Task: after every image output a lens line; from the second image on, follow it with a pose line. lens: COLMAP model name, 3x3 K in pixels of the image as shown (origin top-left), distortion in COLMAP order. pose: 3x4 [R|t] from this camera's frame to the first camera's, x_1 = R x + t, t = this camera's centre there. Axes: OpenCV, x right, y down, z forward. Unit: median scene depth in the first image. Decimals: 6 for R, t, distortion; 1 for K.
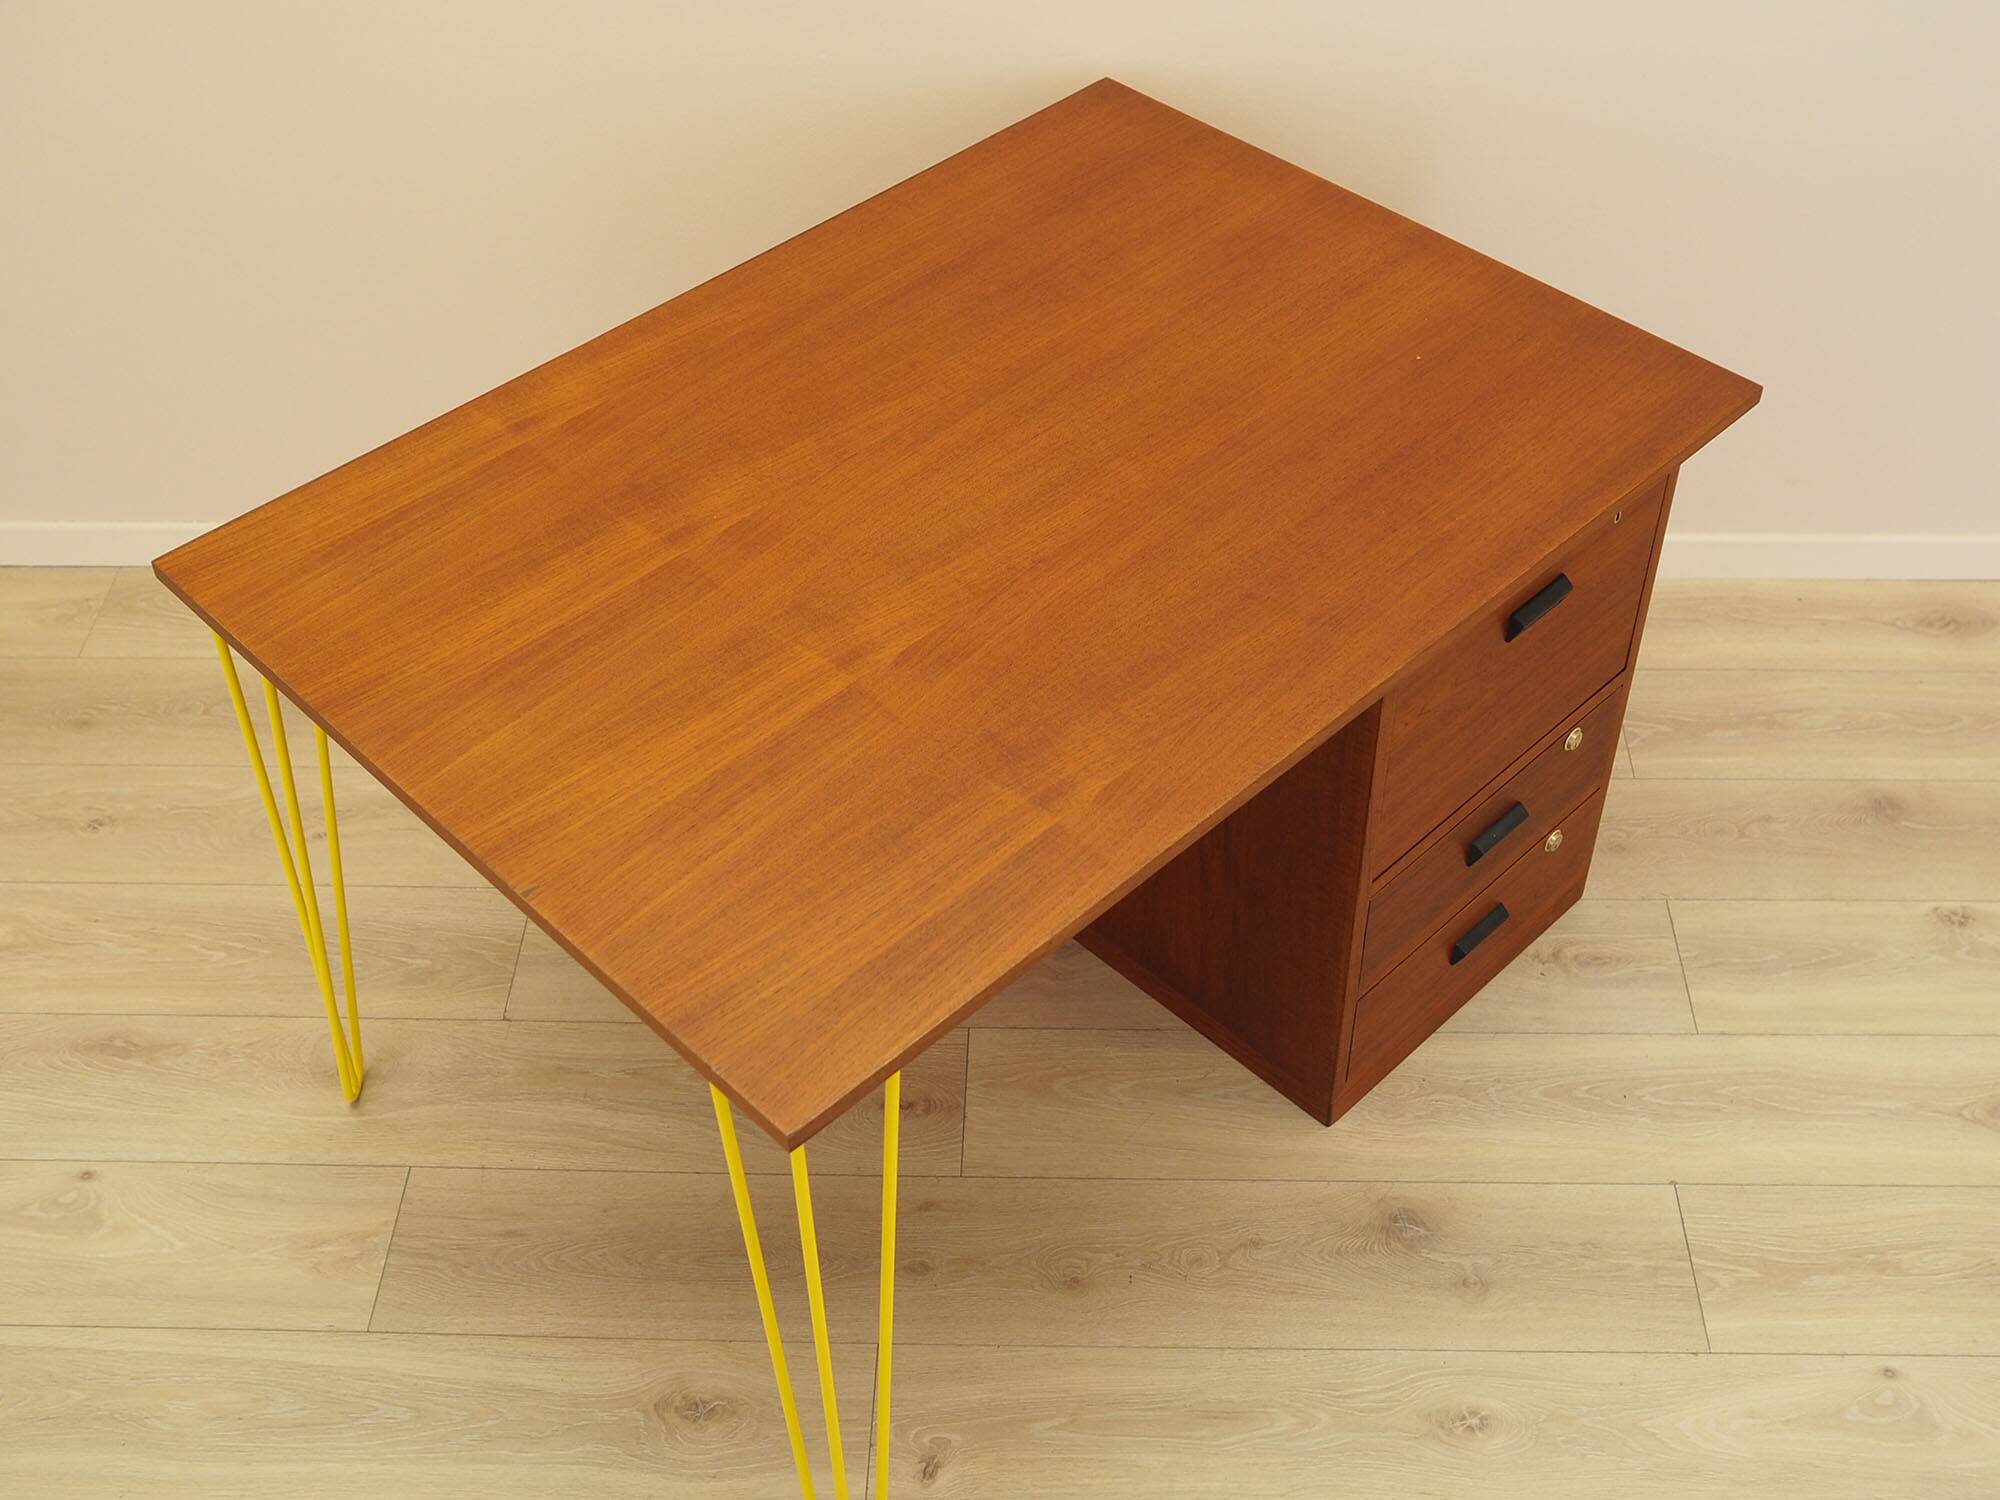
lens RADIAL K [[2218.4, 0, 1035.7], [0, 2218.4, 691.6], [0, 0, 1]] dist [-0.028759, 0.002753]
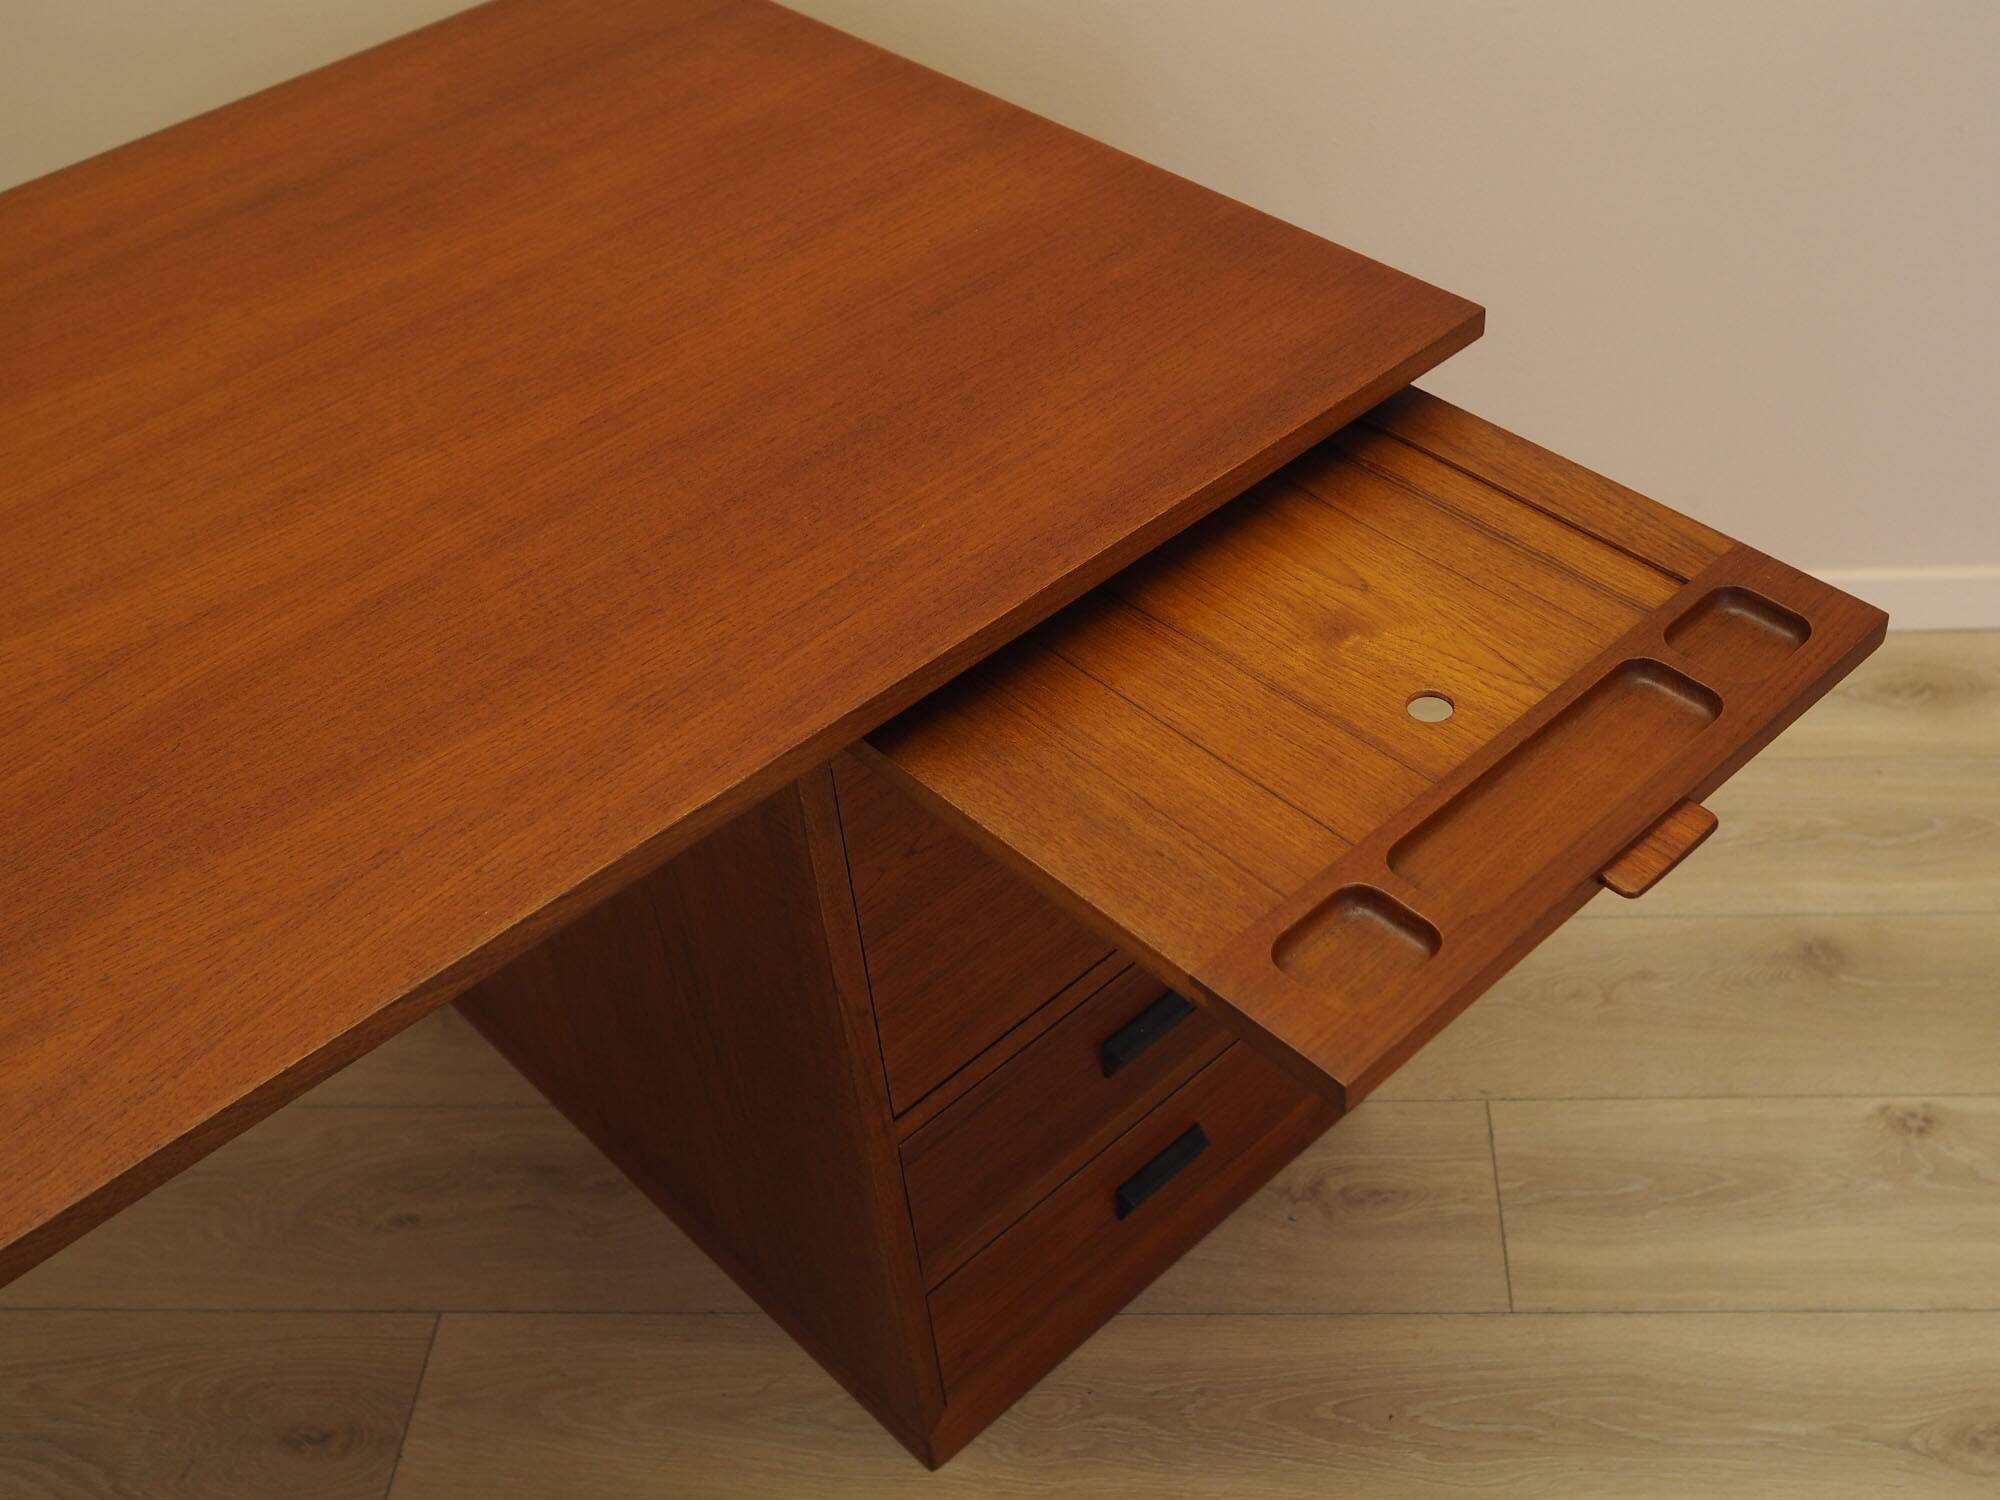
lens RADIAL K [[2215.4, 0, 1075.8], [0, 2215.4, 675.1], [0, 0, 1]] dist [-0.021434, -0.003266]
pose [[0.998980, -0.023711, -0.038438, 0.201452], [0.021678, 0.998387, -0.052482, -0.004652], [0.039621, 0.051595, 0.997882, 0.326796]]
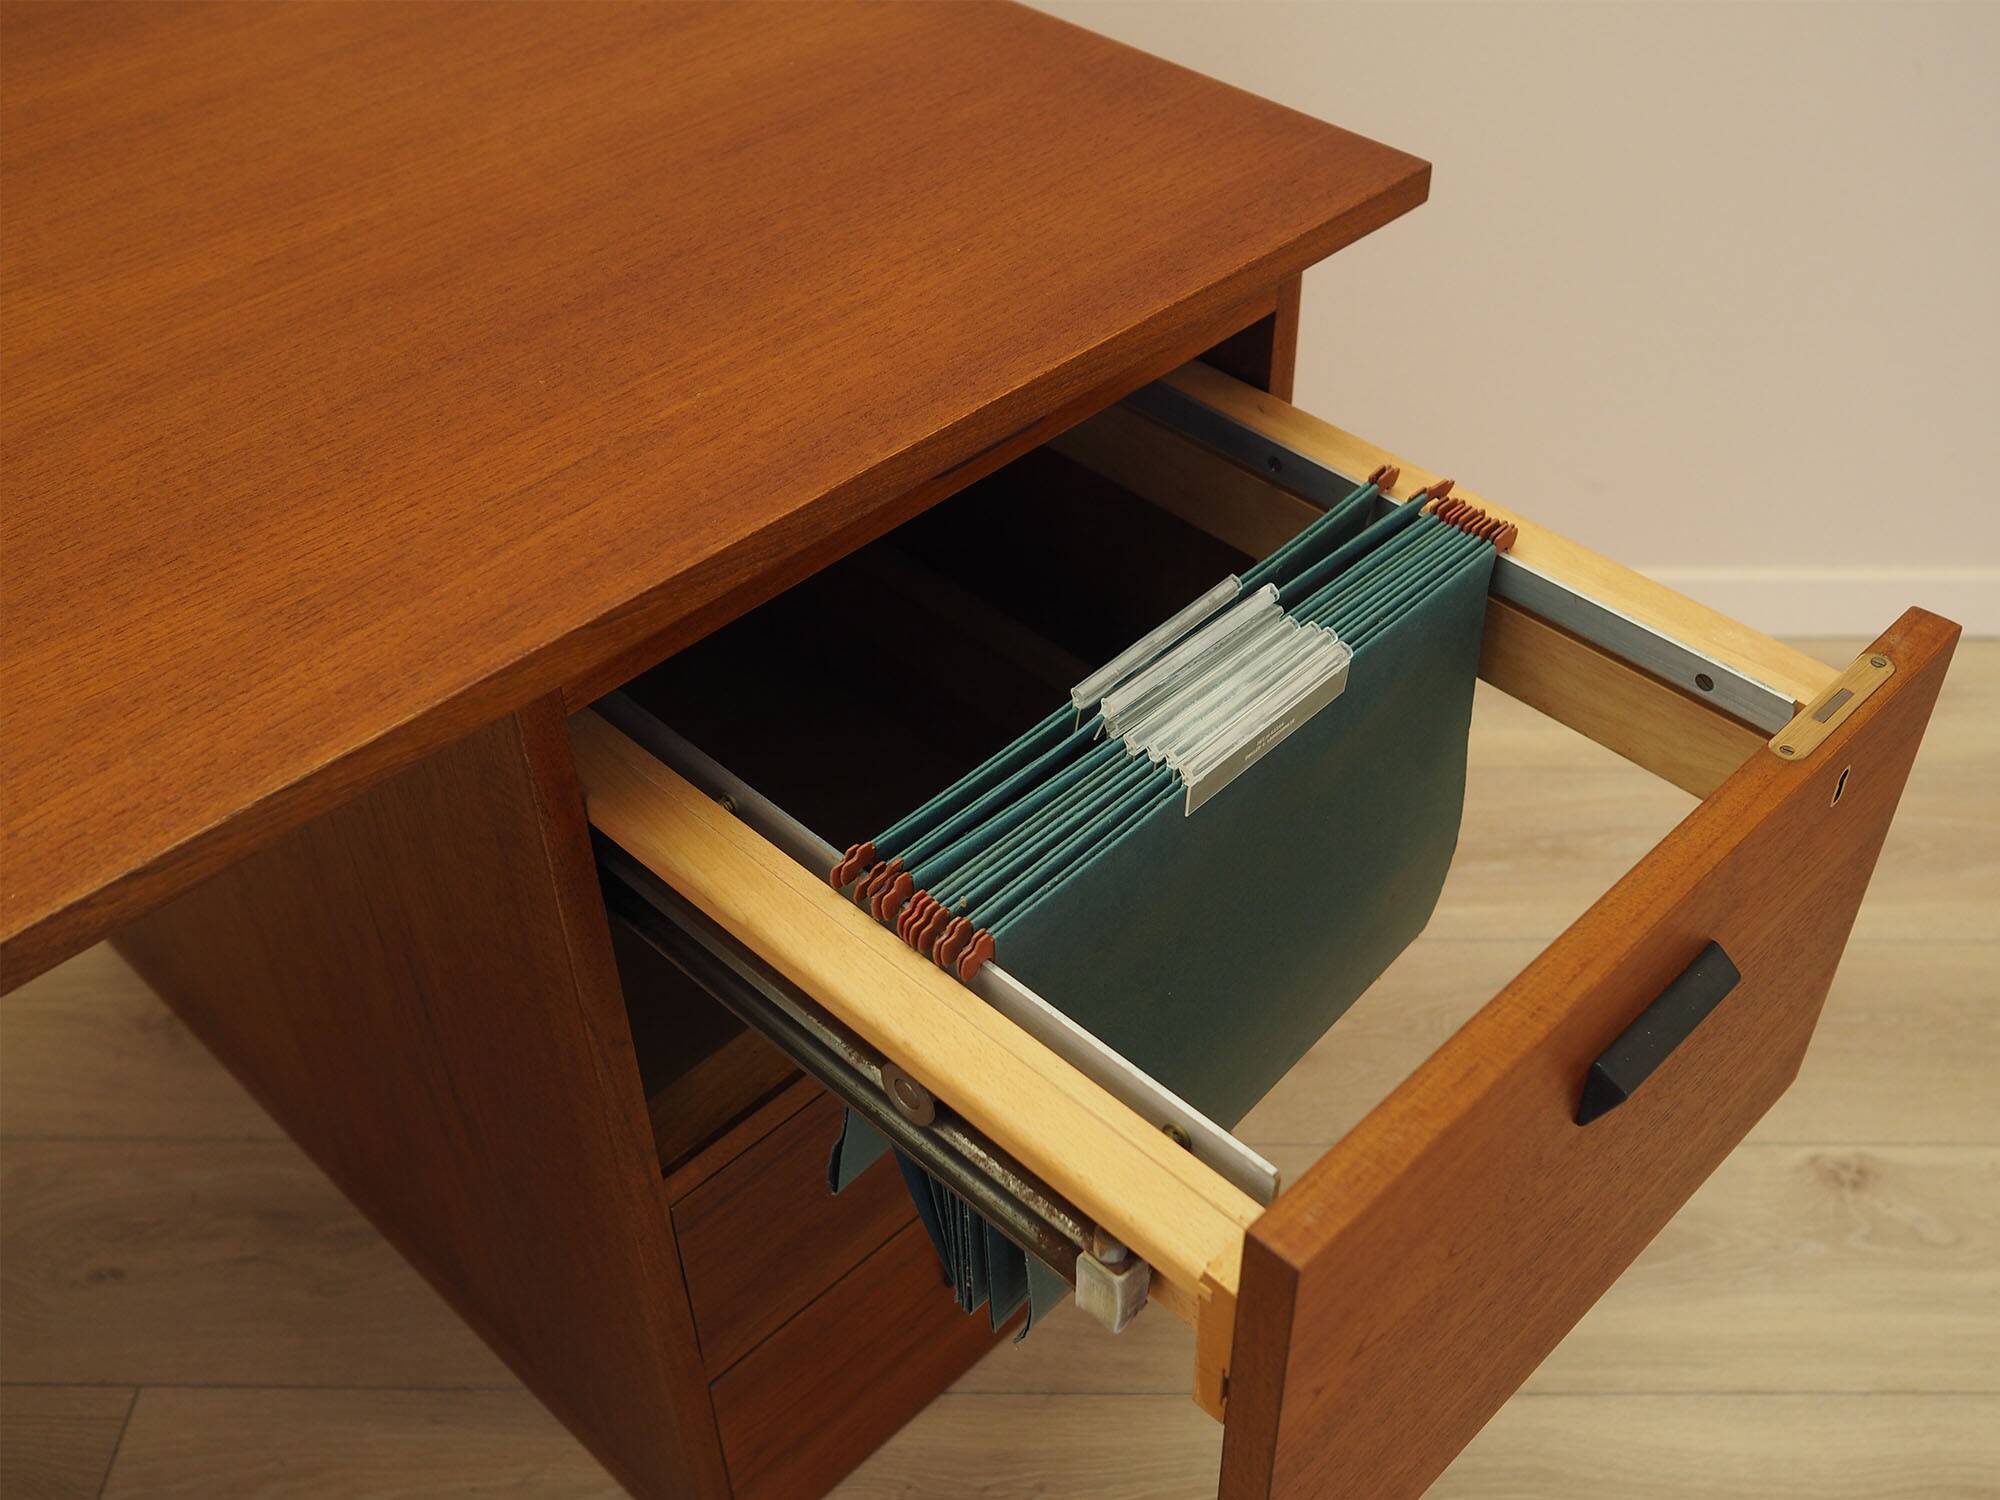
lens RADIAL K [[2081.8, 0, 1046.7], [0, 2081.8, 766.5], [0, 0, 1]] dist [-0.025782, 0.008041]
pose [[0.999769, -0.003173, 0.021276, 0.199502], [0.003744, 0.999632, -0.026858, 0.006271], [-0.021183, 0.026932, 0.999413, 0.465817]]
